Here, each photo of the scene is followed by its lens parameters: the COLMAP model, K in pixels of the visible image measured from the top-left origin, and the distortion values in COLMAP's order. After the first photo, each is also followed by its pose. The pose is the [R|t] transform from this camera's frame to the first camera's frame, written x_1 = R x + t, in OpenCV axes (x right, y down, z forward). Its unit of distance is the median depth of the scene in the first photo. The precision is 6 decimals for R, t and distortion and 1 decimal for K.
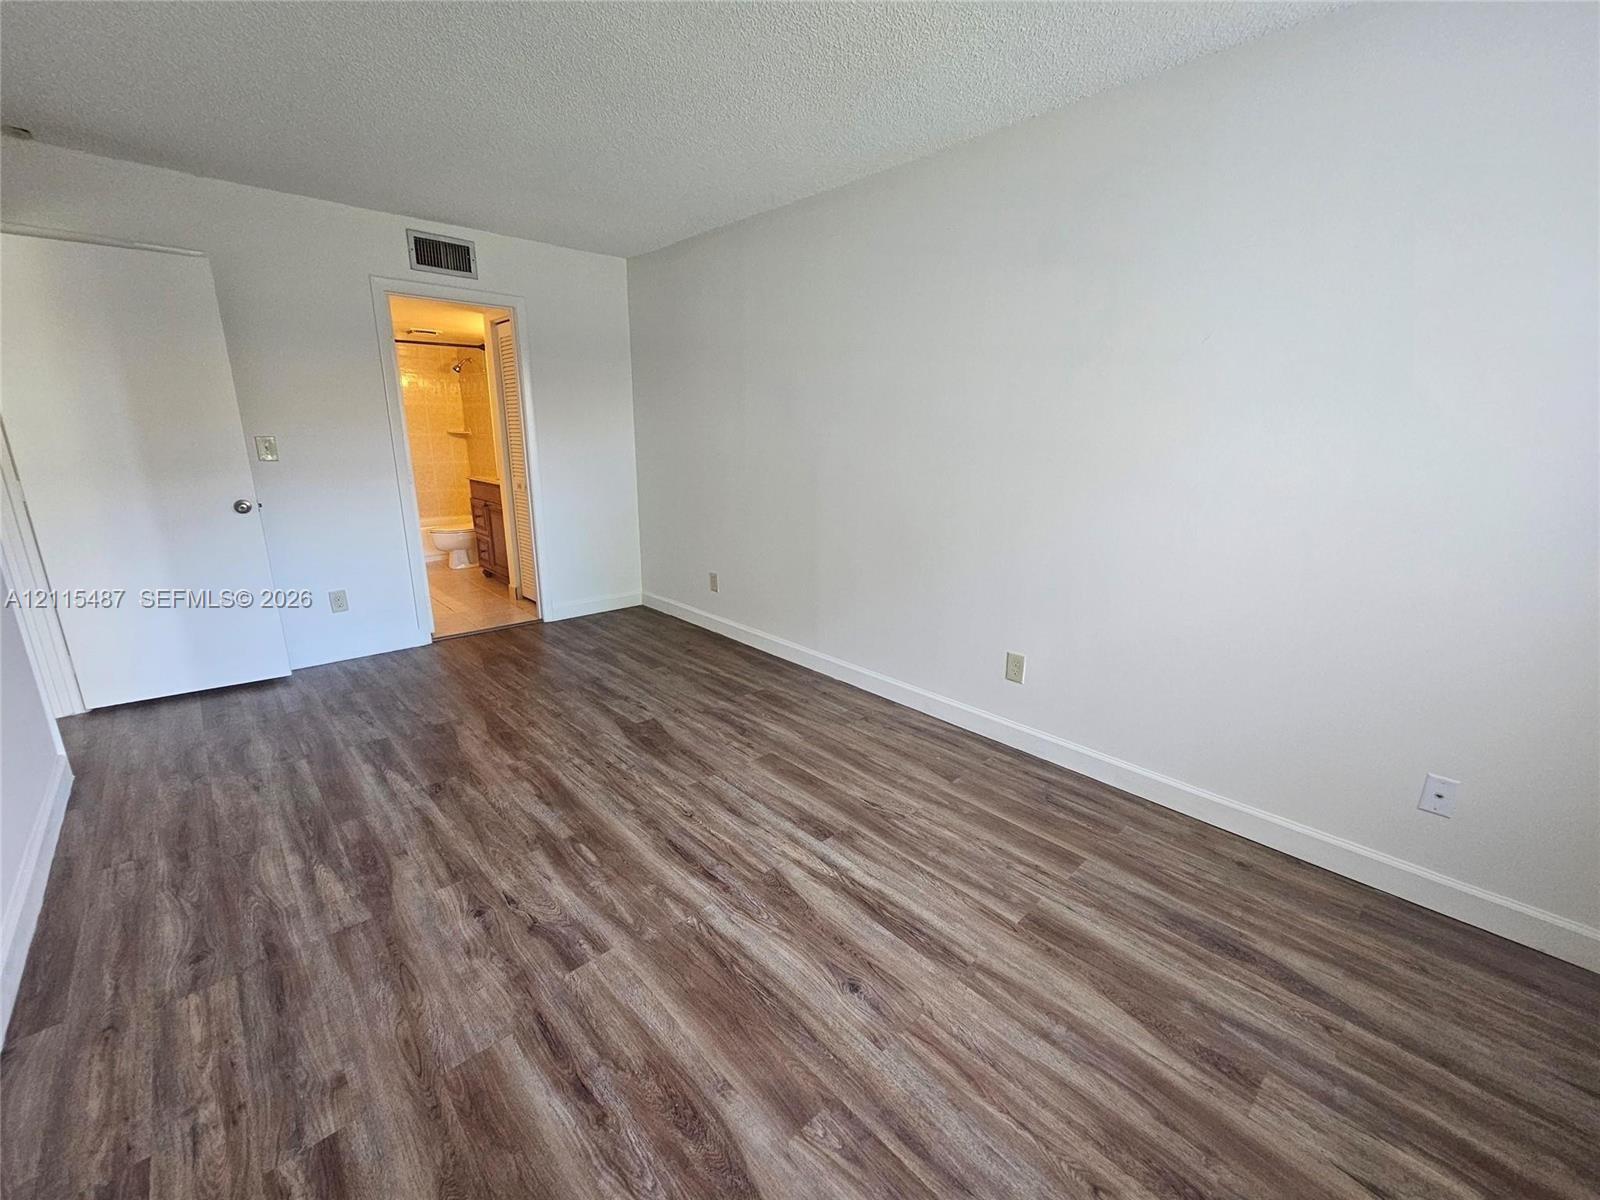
lens RADIAL K [[657.6, 0, 800.0], [0, 657.6, 600.0], [0, 0, 1]] dist [-0.001175, 0.000614]
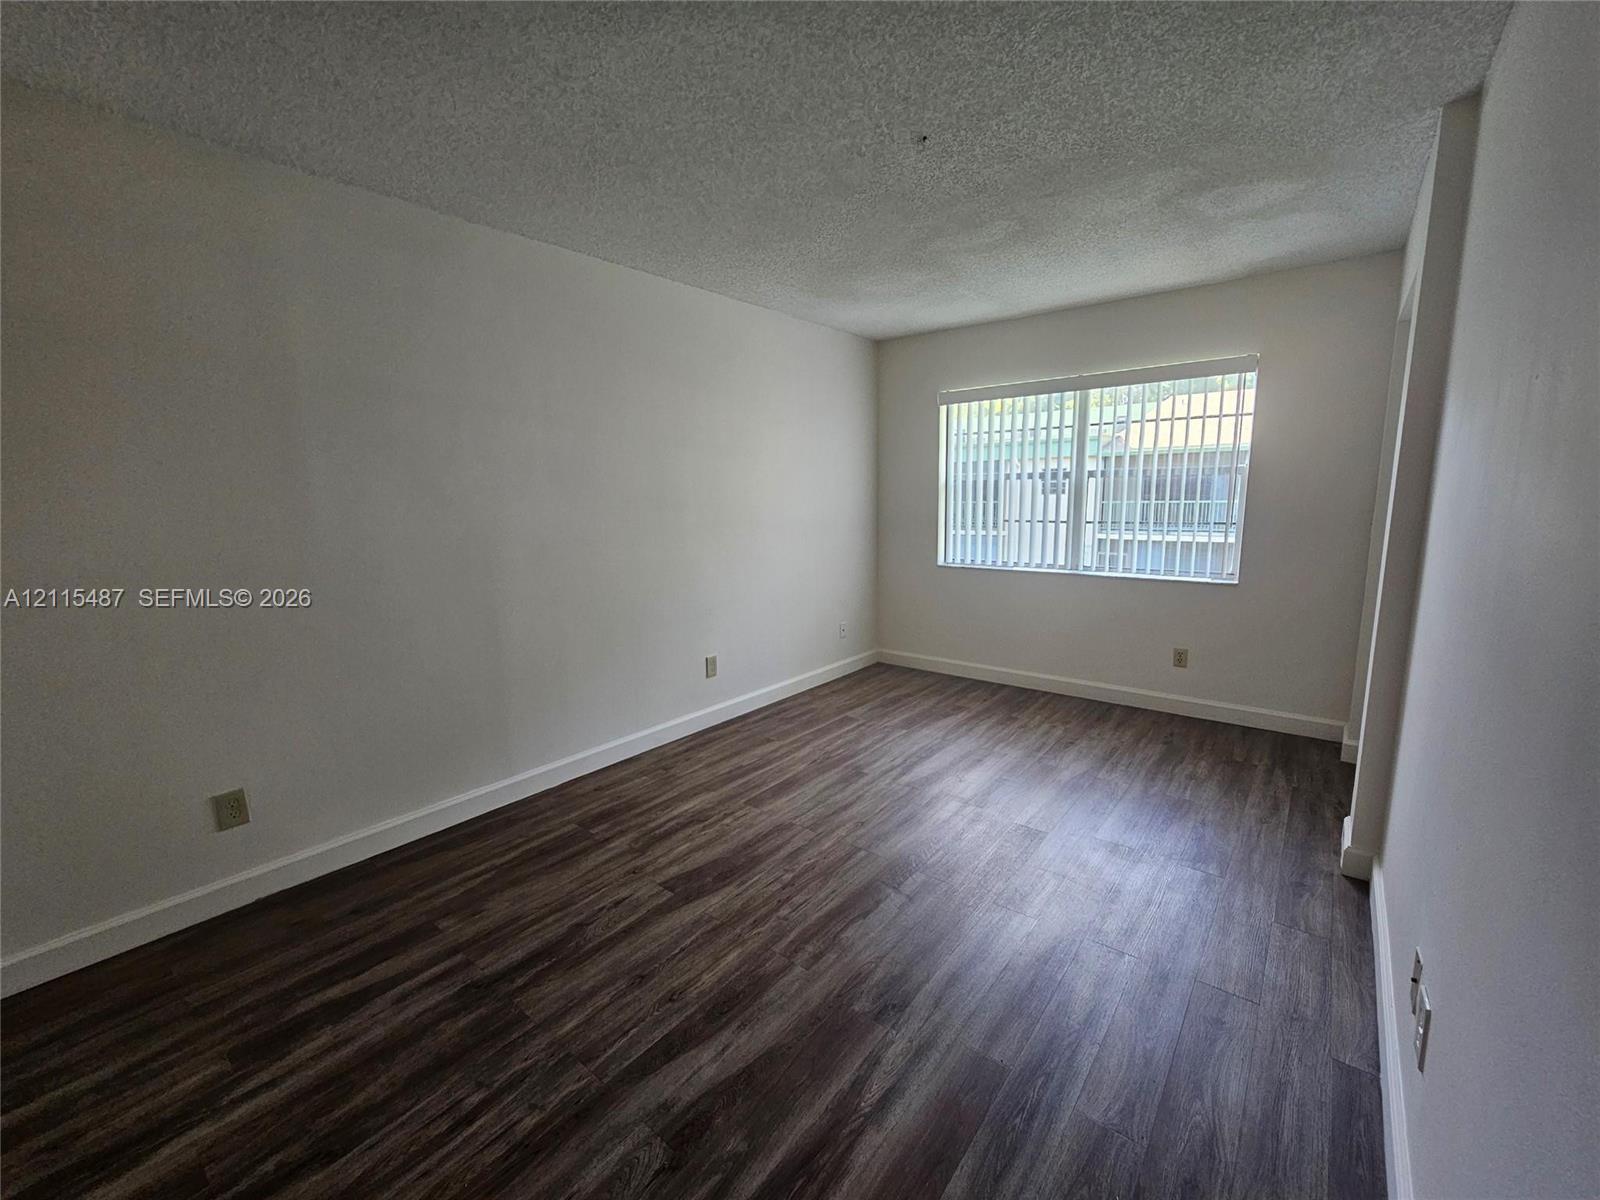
lens RADIAL K [[657.6, 0, 800.0], [0, 657.6, 600.0], [0, 0, 1]] dist [-0.001175, 0.000614]
pose [[-0.140752, -0.172755, 0.974856, -1.062408], [0.259080, 0.943920, 0.204679, -0.273433], [-0.955545, 0.281375, -0.088101, 0.950041]]
